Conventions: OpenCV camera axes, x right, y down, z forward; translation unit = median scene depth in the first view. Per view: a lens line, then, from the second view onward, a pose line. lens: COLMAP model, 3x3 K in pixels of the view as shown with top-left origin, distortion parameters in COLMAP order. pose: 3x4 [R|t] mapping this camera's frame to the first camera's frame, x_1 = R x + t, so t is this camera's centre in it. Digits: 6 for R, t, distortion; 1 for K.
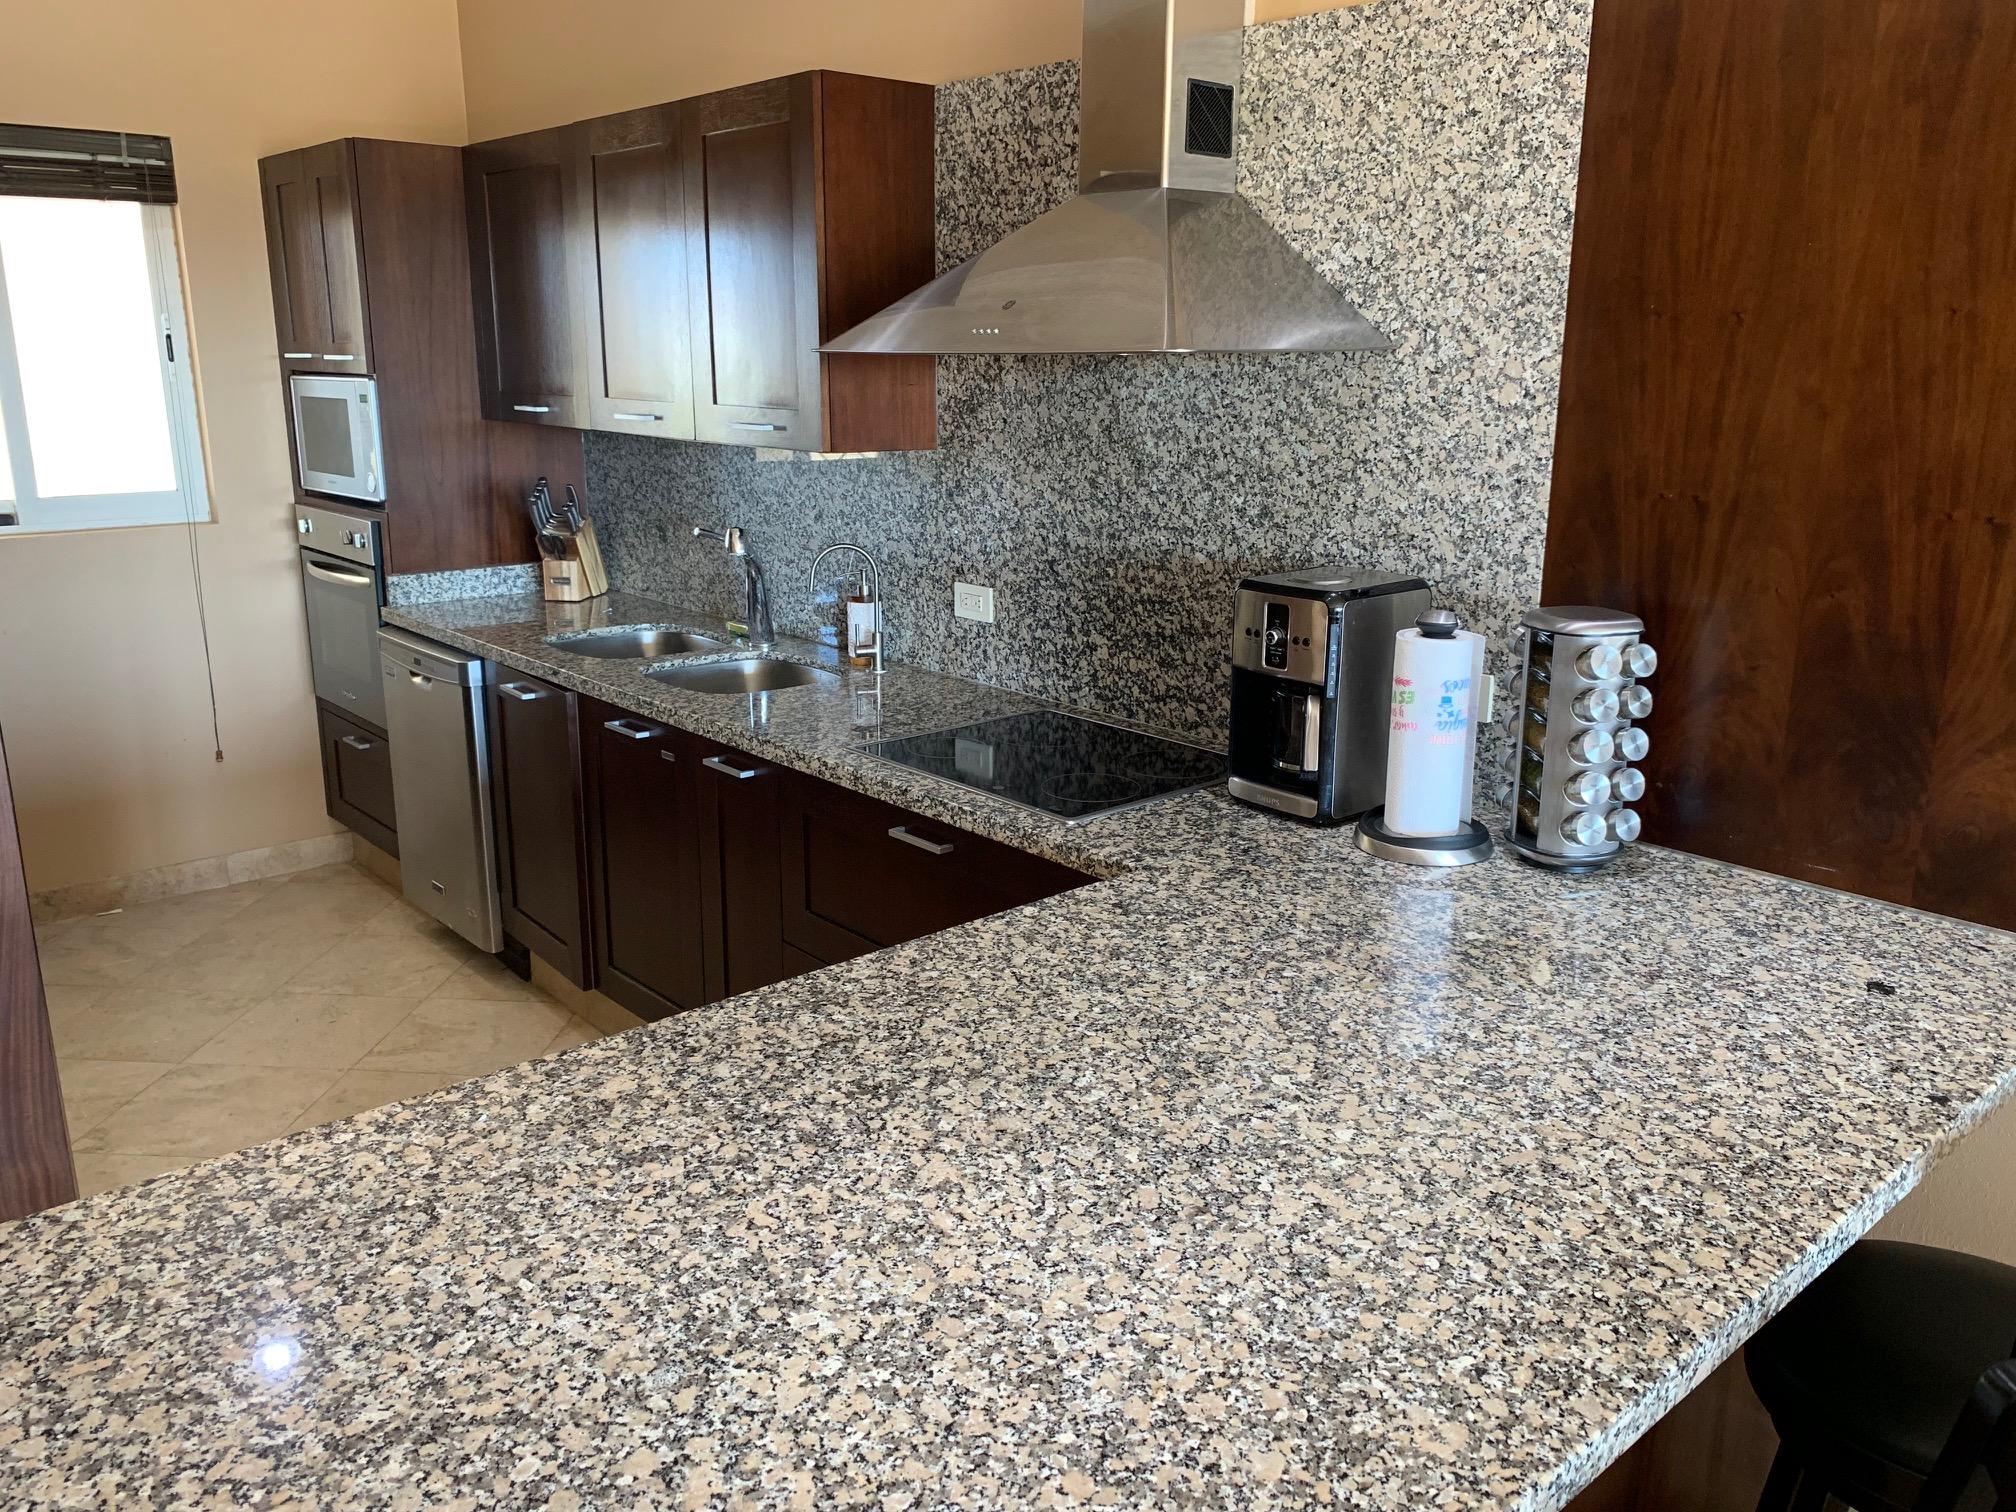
lens RADIAL K [[1559.4, 0, 1007.5], [0, 1559.4, 755.3], [0, 0, 1]] dist [0.185409, -0.492364]
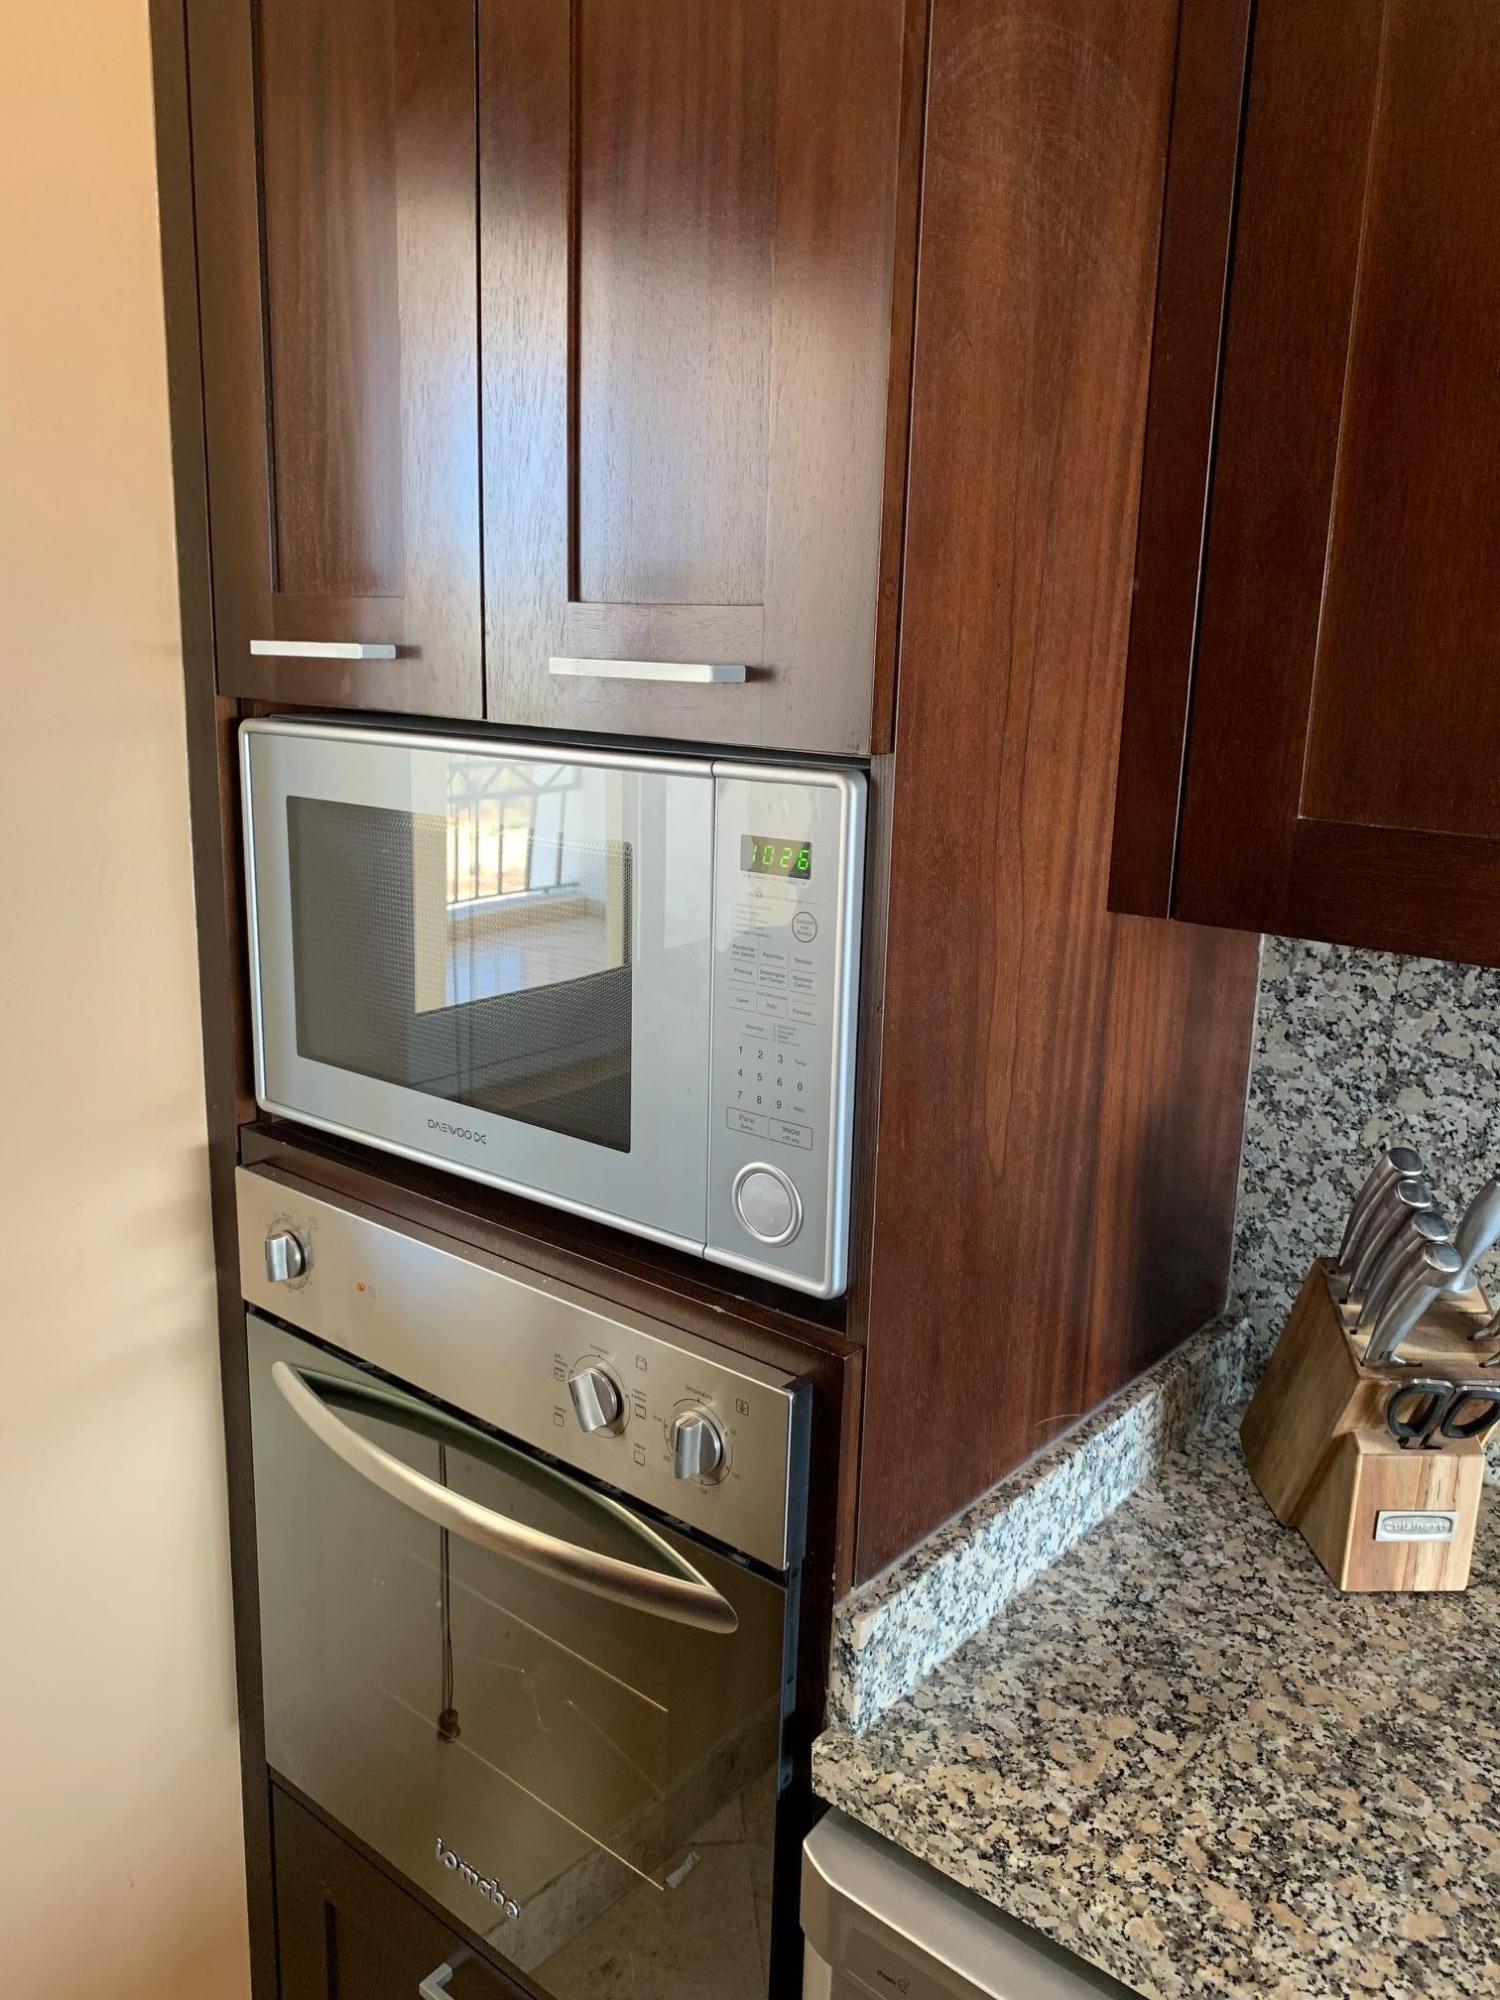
lens RADIAL K [[1529.4, 0, 750.0], [0, 1529.4, 1000.0], [0, 0, 1]] dist [0.013389, -0.006104]
pose [[0.986314, -0.013032, 0.164361, -0.650469], [0.017856, 0.999451, -0.027910, -0.289227], [-0.163907, 0.030463, 0.986005, 1.151099]]
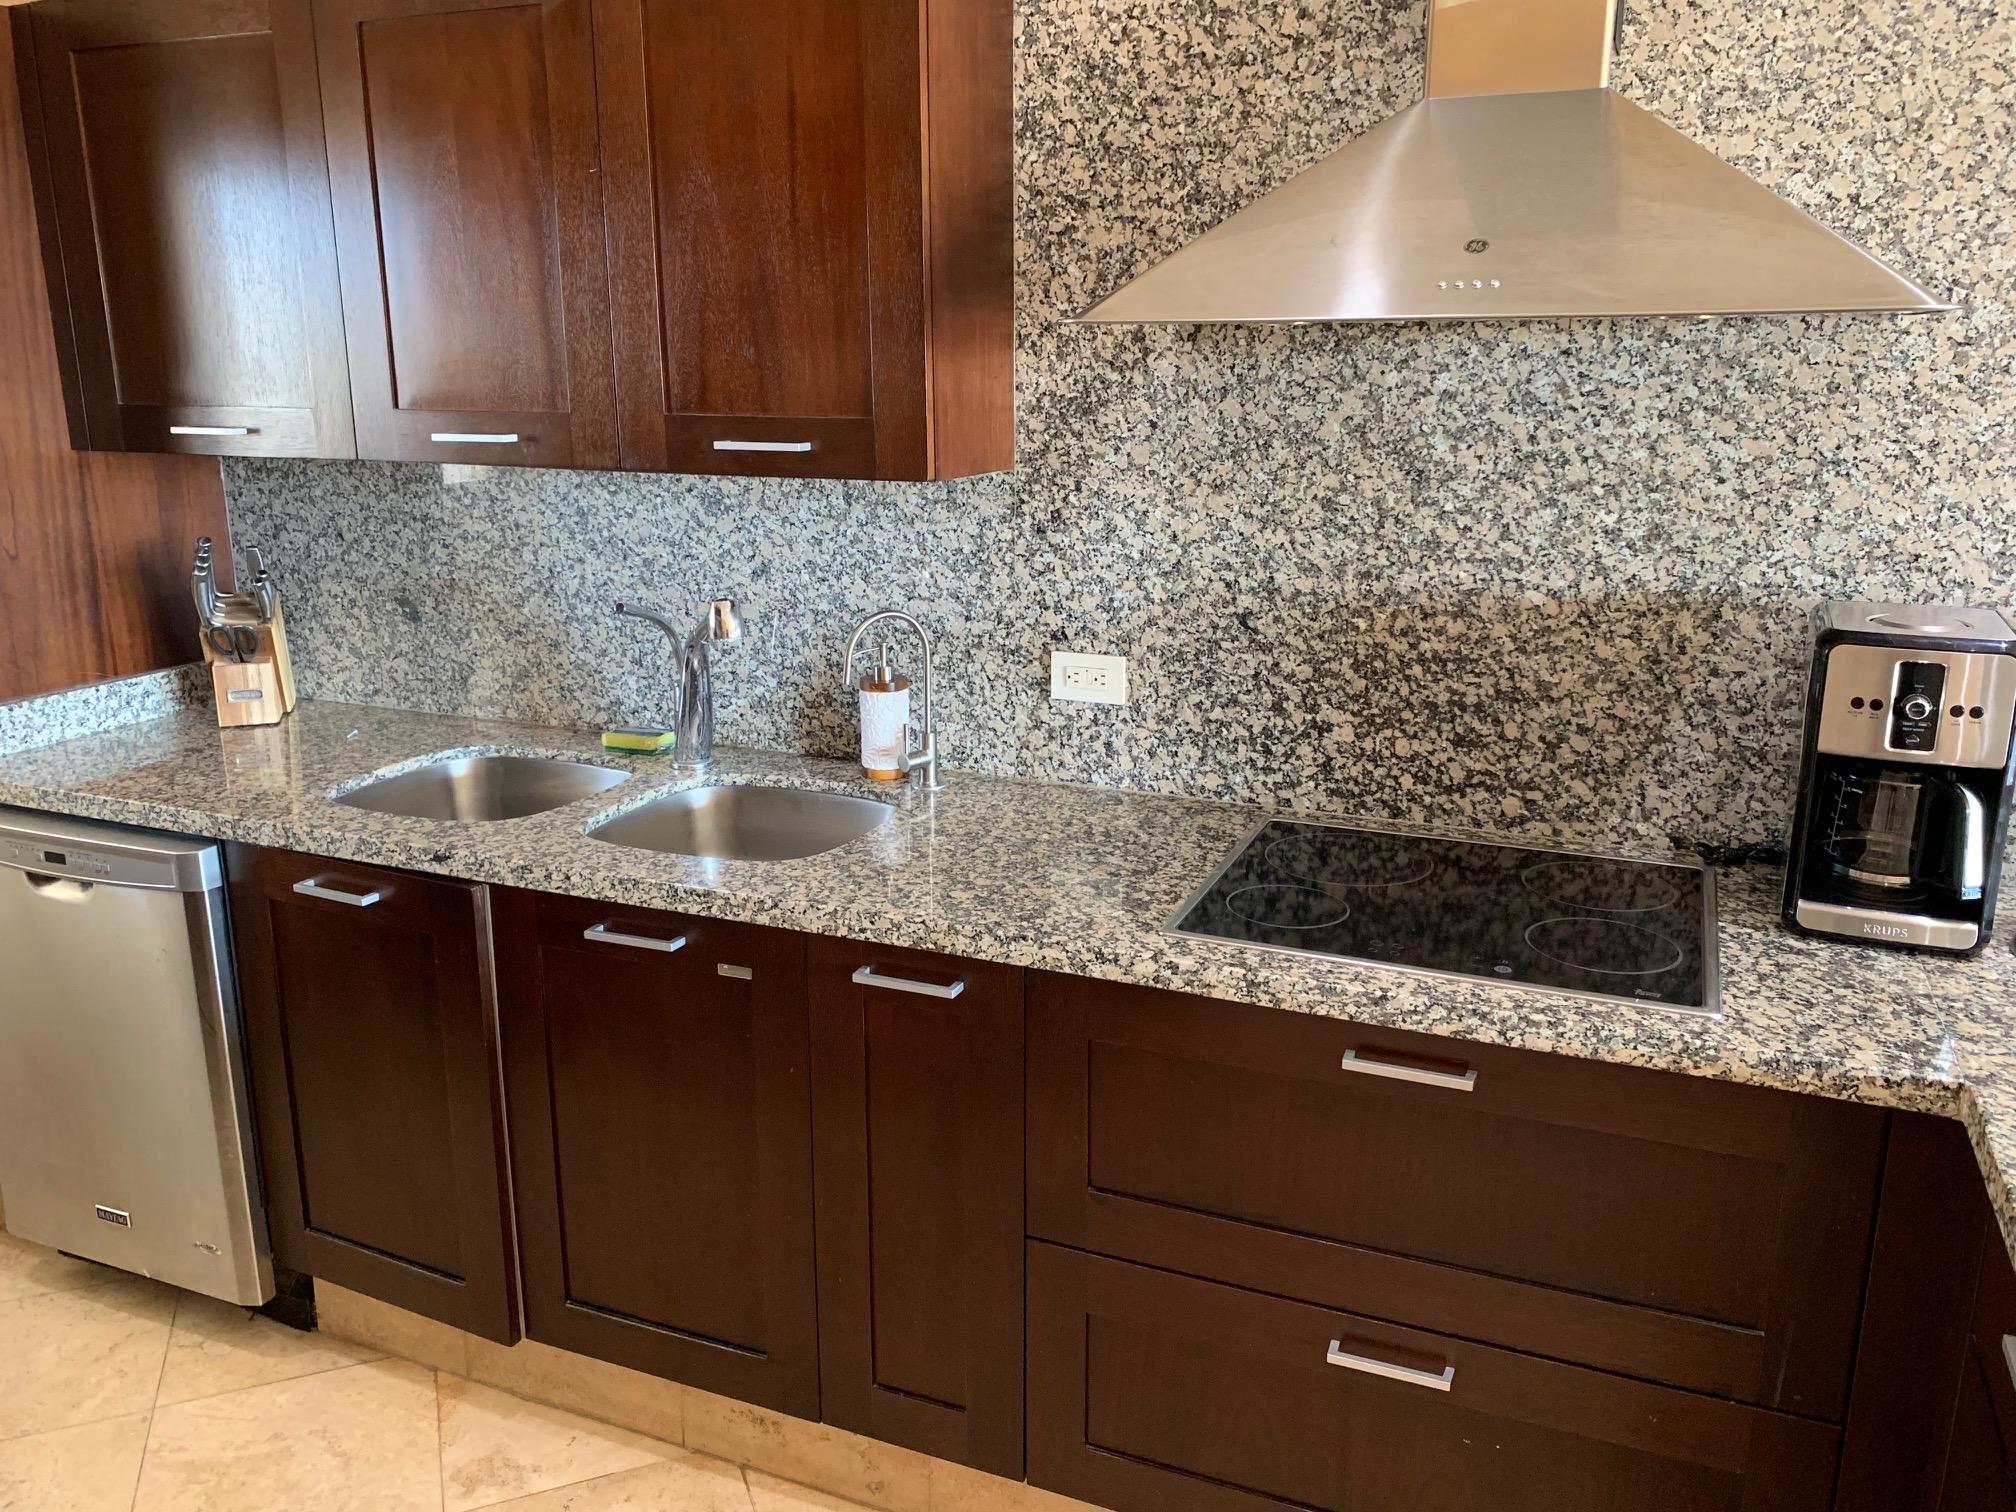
lens RADIAL K [[1541.7, 0, 994.9], [0, 1541.7, 748.8], [0, 0, 1]] dist [0.013389, -0.006104]
pose [[0.895997, -0.116683, 0.428457, -0.423948], [0.117487, 0.992768, 0.024674, -0.102710], [-0.428237, 0.028230, 0.903225, 0.450475]]
